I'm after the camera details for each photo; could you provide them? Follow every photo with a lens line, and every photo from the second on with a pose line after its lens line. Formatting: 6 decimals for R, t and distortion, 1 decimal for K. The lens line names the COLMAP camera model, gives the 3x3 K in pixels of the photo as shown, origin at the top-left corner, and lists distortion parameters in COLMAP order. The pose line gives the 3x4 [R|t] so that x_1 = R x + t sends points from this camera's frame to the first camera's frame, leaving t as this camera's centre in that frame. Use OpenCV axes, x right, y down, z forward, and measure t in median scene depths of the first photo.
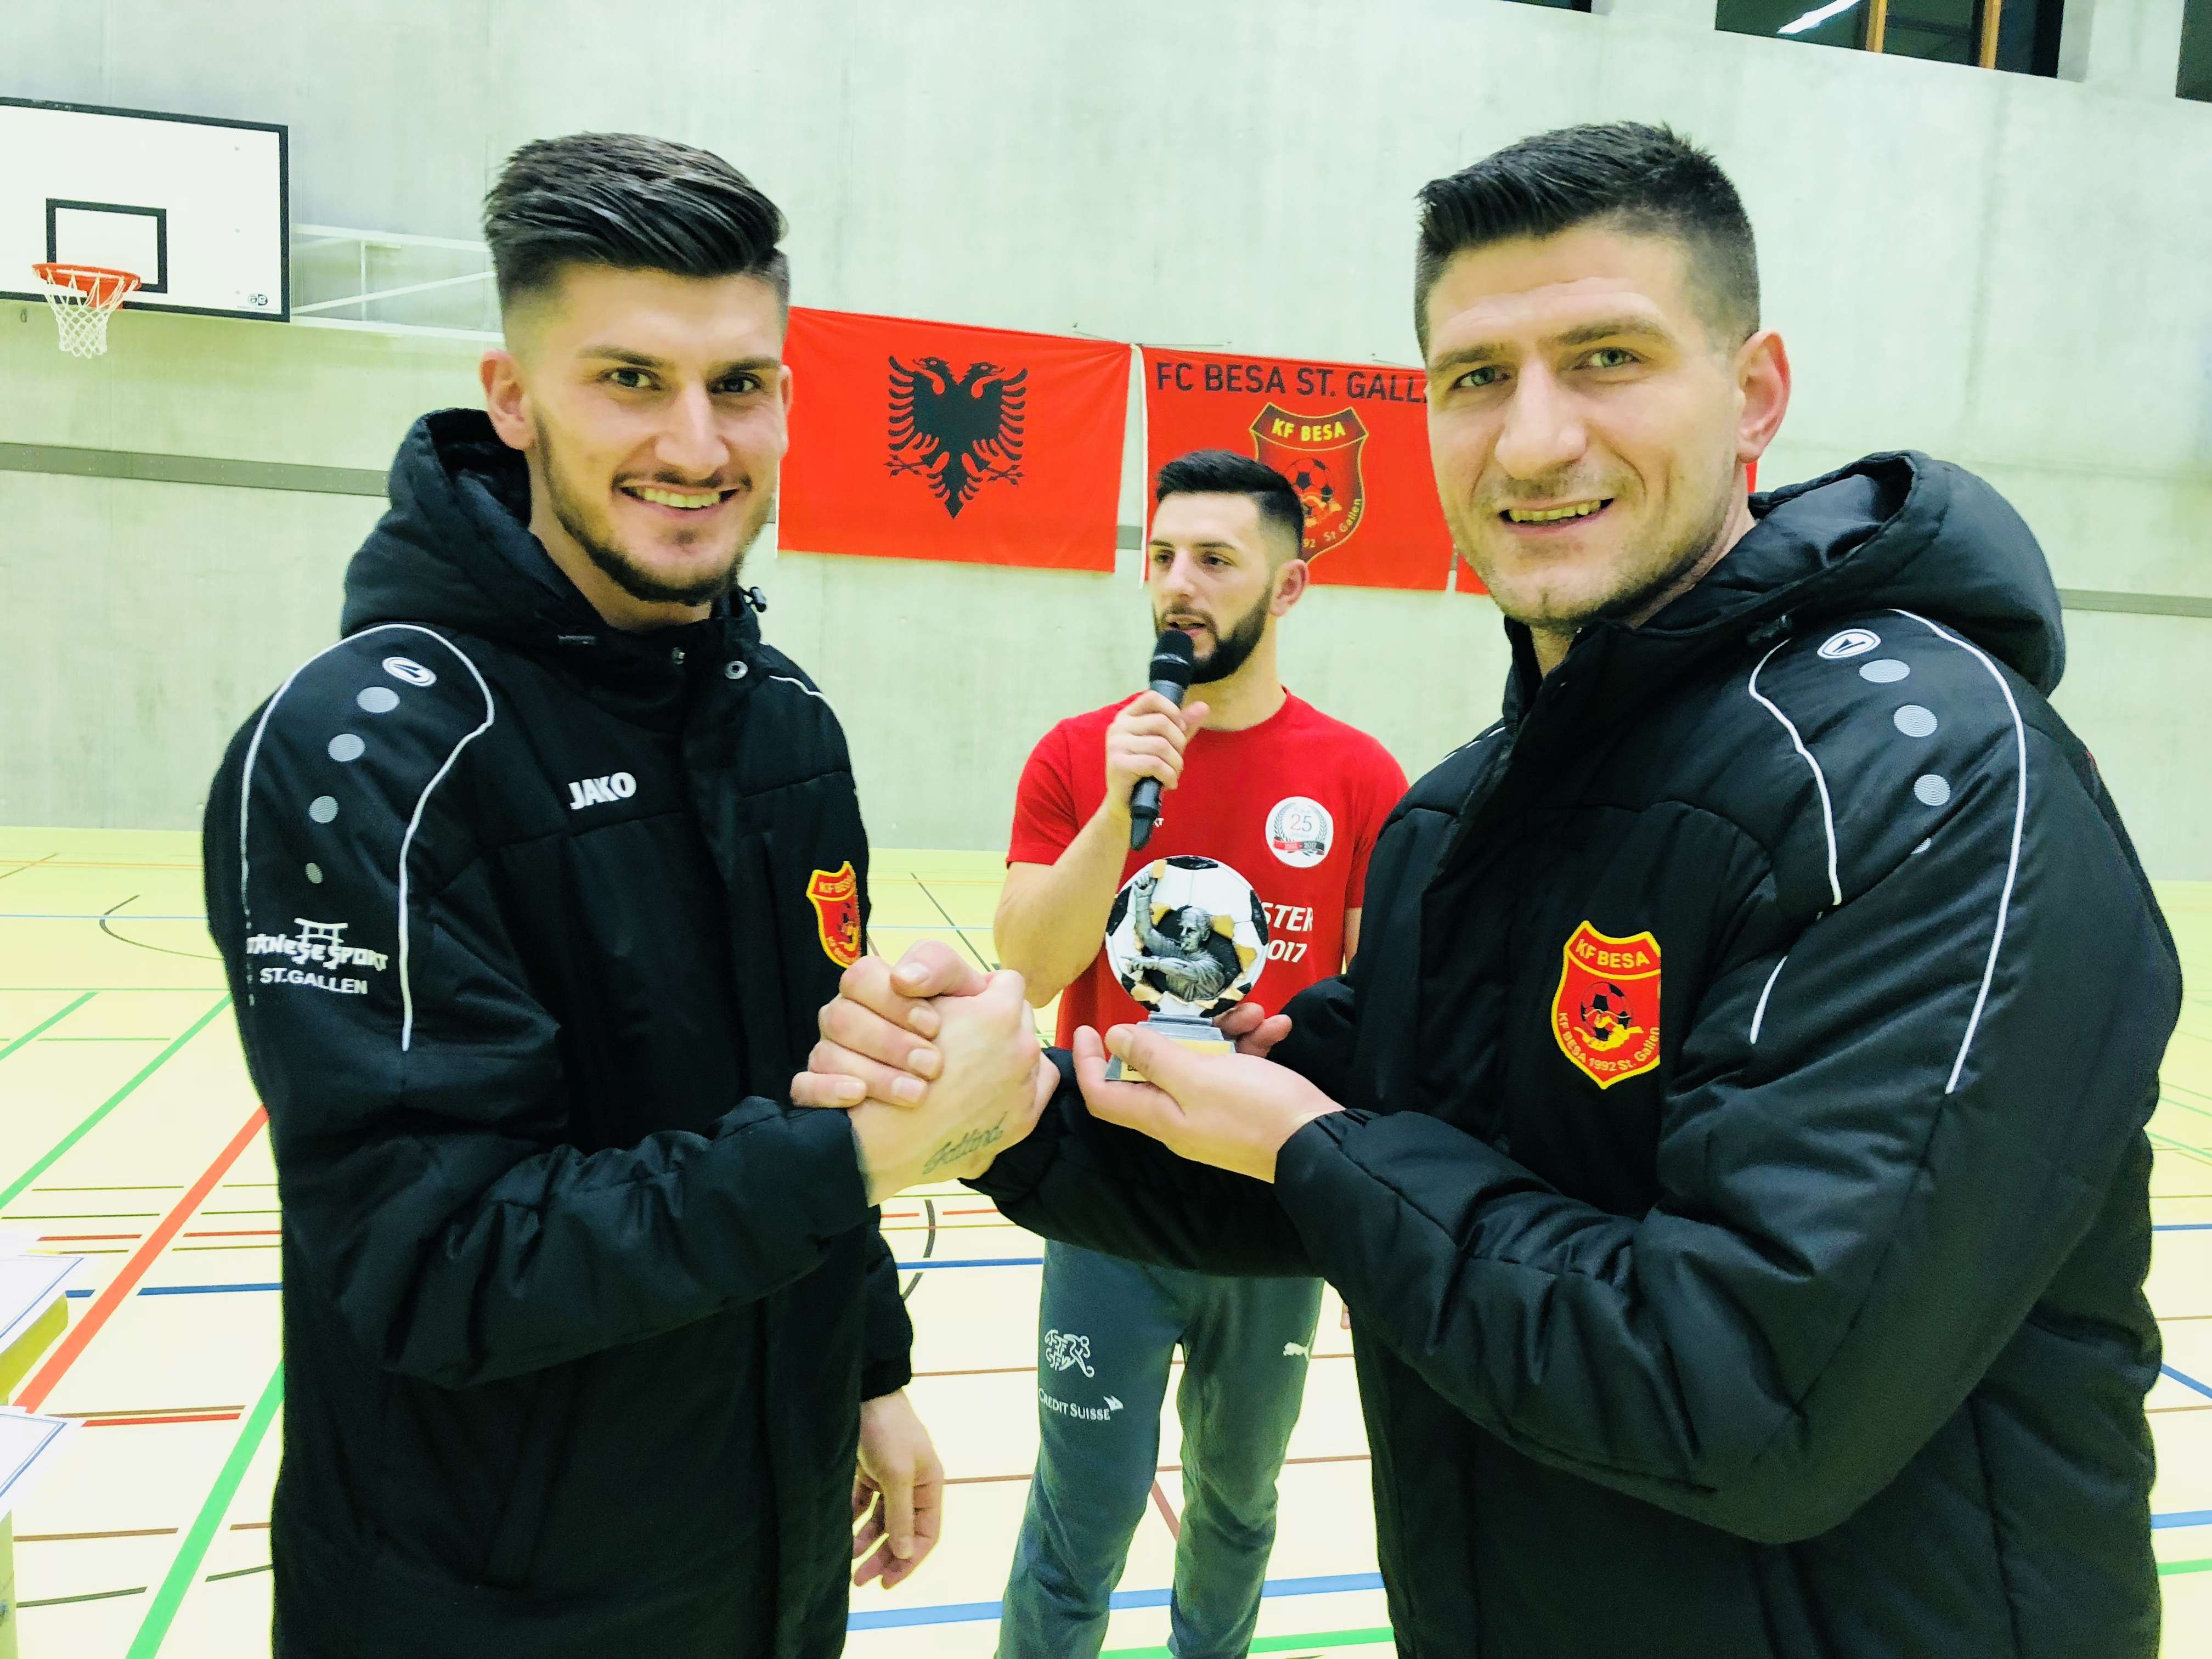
lens RADIAL K [[1823.7, 0, 1108.9], [0, 1823.7, 820.8], [0, 0, 1]] dist [0.009858, 0.009586]
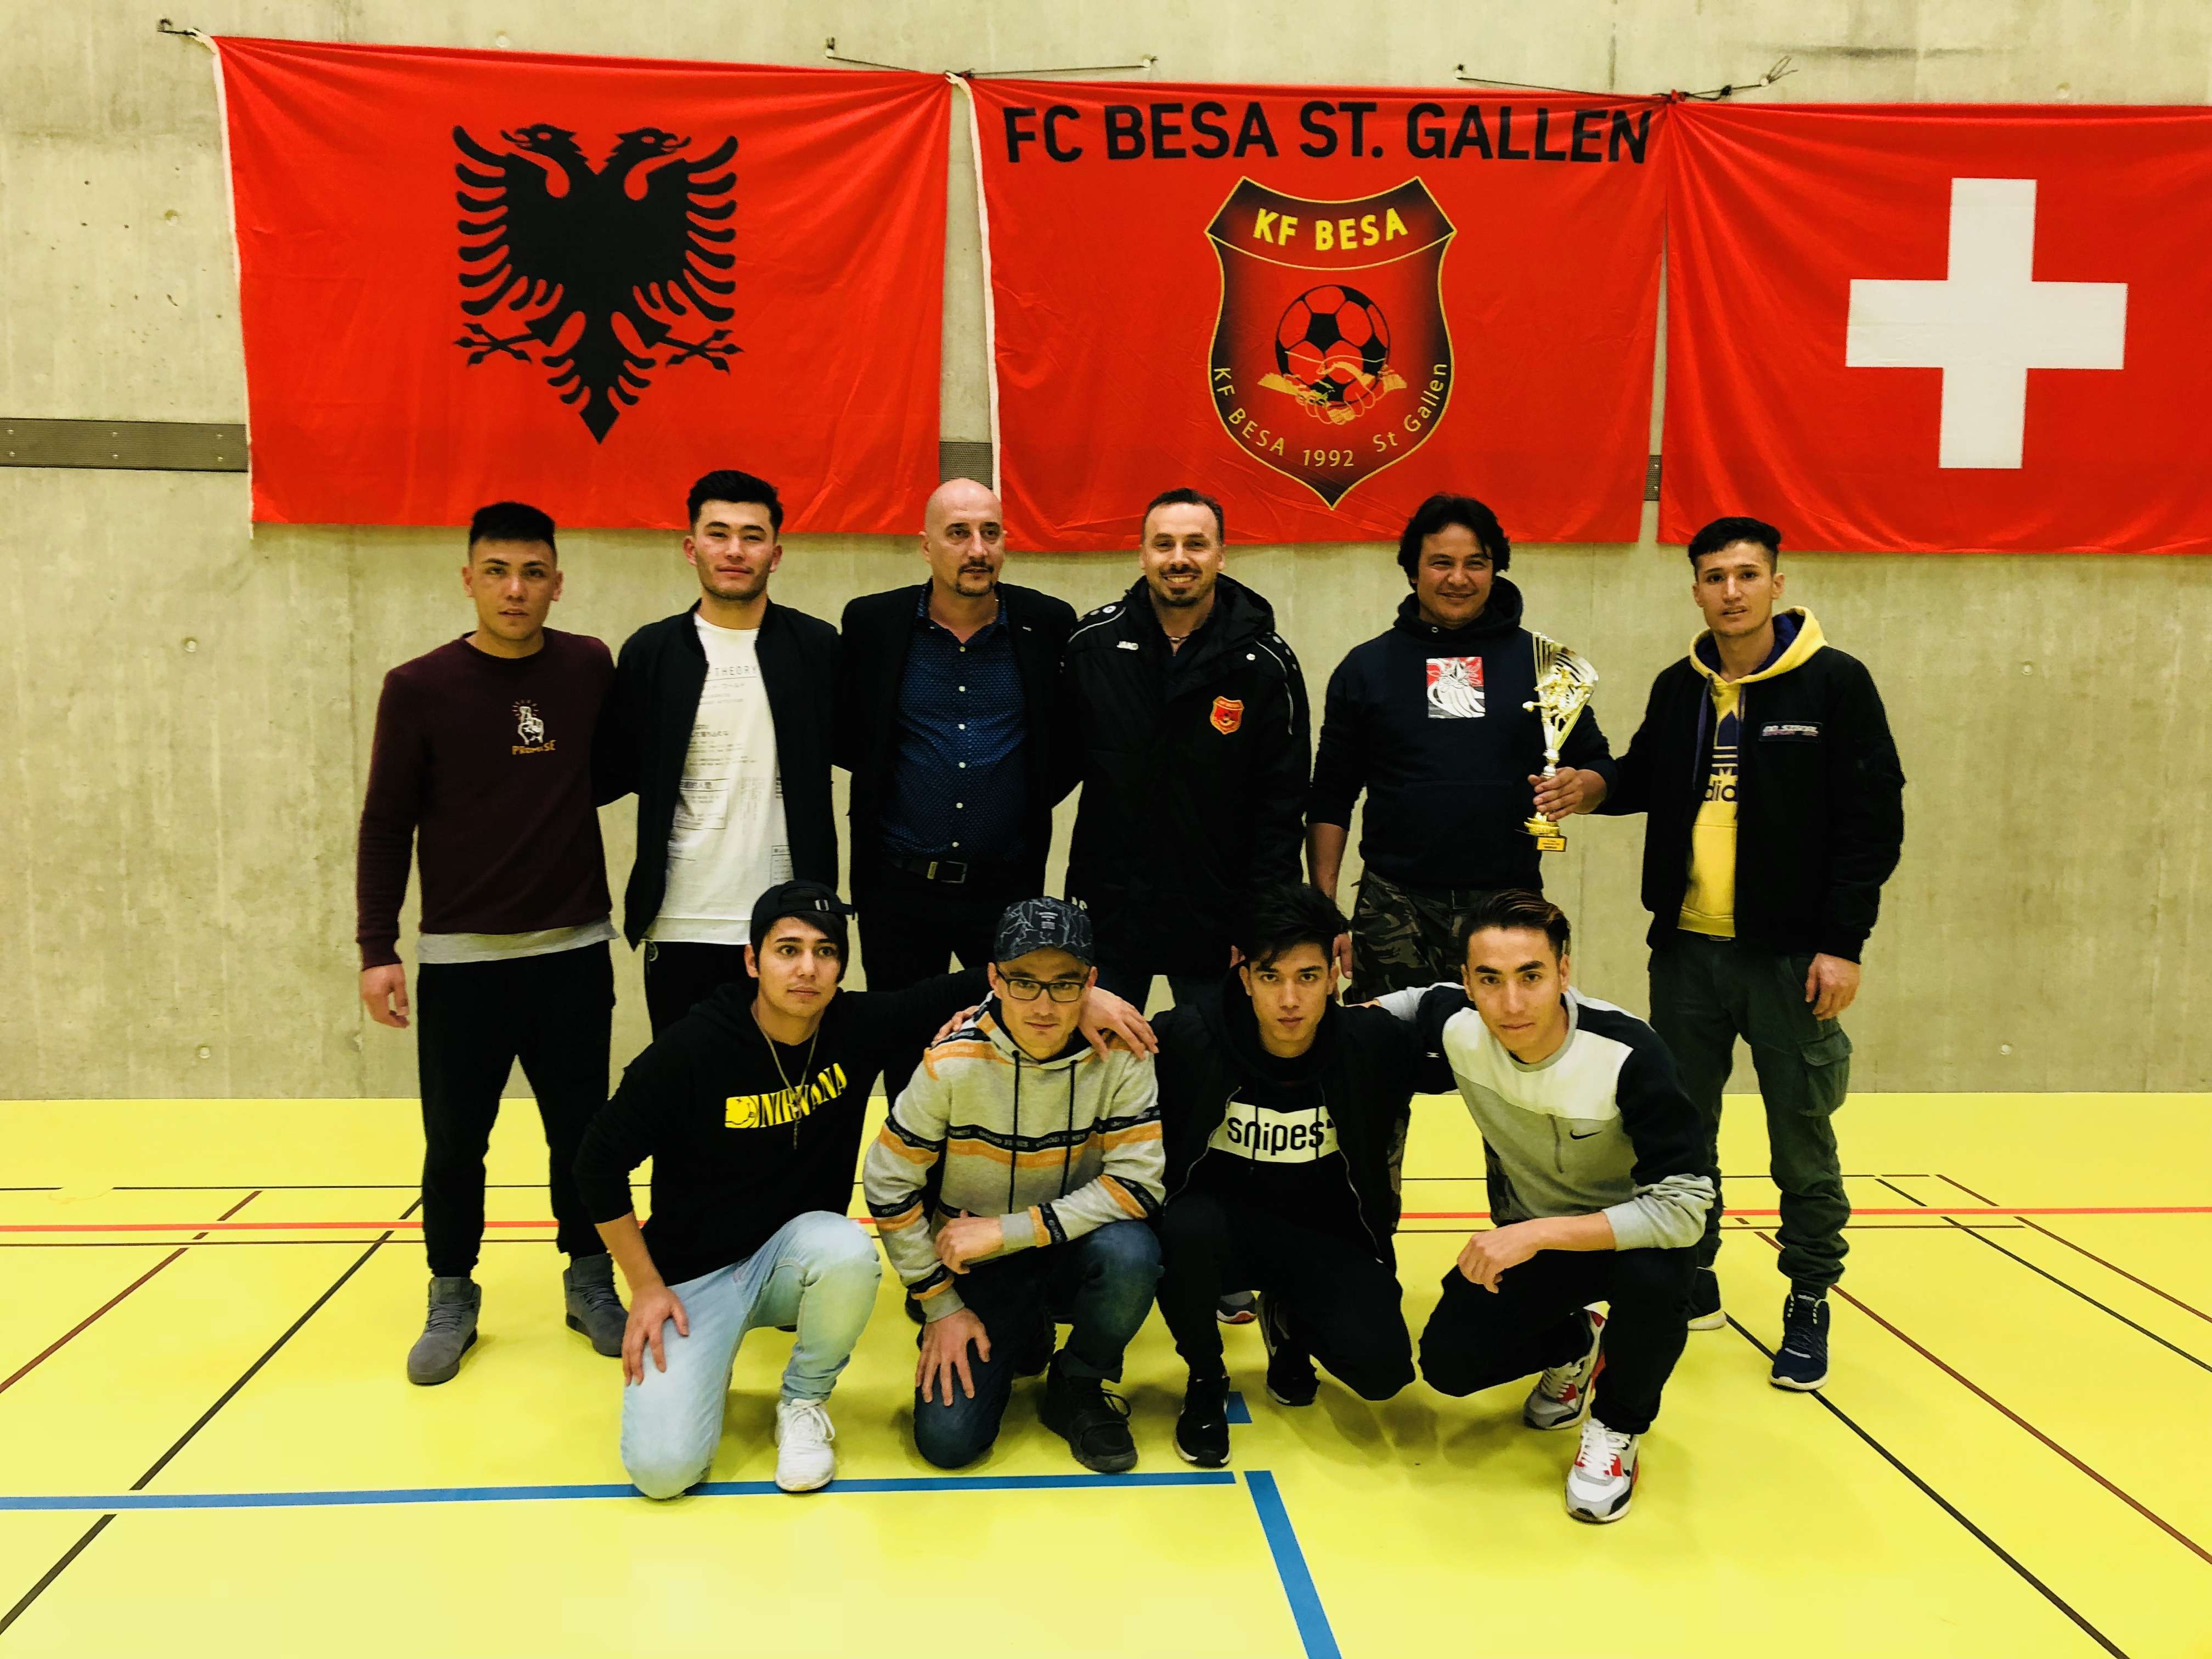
lens RADIAL K [[1823.7, 0, 1105.1], [0, 1823.7, 792.5], [0, 0, 1]] dist [0.009858, 0.009586]
pose [[0.985869, -0.030062, -0.164797, 0.131612], [0.025352, 0.999210, -0.030611, -0.050947], [0.165587, 0.026000, 0.985852, 0.530573]]
